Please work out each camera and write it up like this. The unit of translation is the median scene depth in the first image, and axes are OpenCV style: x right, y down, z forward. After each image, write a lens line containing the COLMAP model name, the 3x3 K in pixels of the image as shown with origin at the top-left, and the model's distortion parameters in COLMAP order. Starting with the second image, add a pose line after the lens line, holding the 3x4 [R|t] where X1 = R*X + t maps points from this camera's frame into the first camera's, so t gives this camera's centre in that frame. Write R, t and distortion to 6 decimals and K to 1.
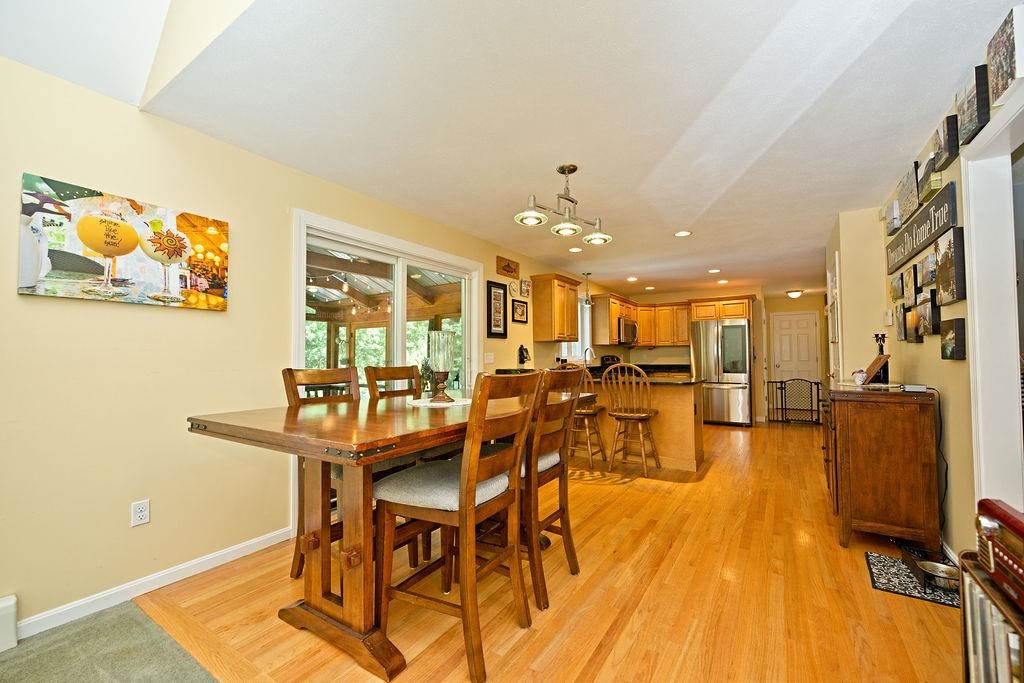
lens RADIAL K [[412.7, 0, 510.9], [0, 412.7, 344.9], [0, 0, 1]] dist [0.008474, 0.000733]
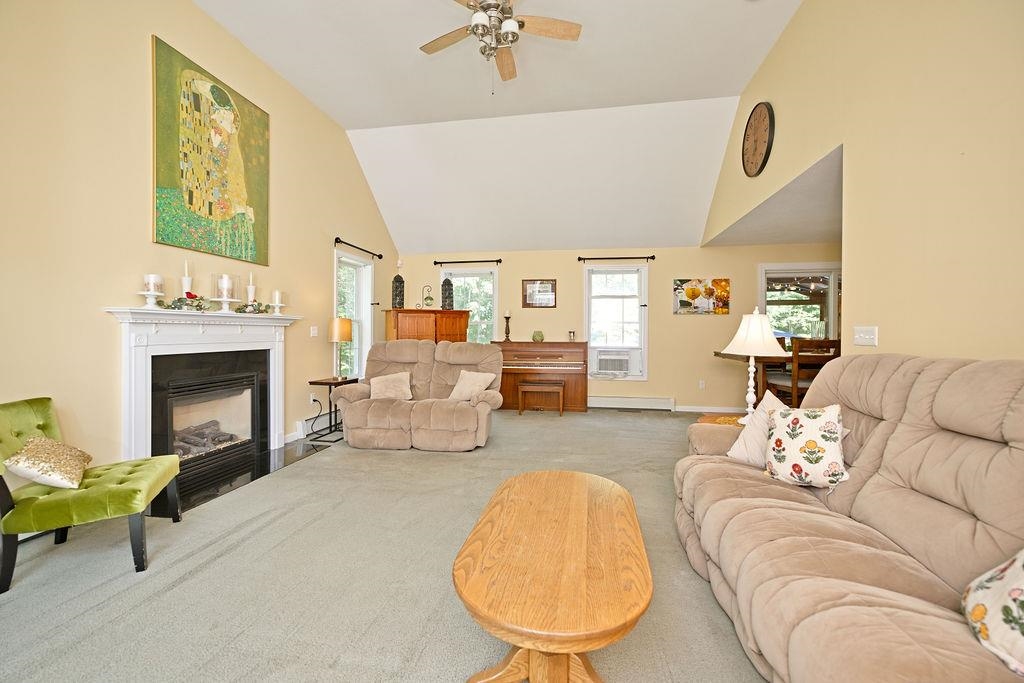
lens RADIAL K [[419.6, 0, 510.6], [0, 419.6, 332.6], [0, 0, 1]] dist [0.001661, 0.000337]
pose [[0.396211, 0.009464, -0.918111, 0.611855], [0.023275, 0.999522, 0.020348, -0.027202], [0.917864, -0.029431, 0.395802, -0.667370]]
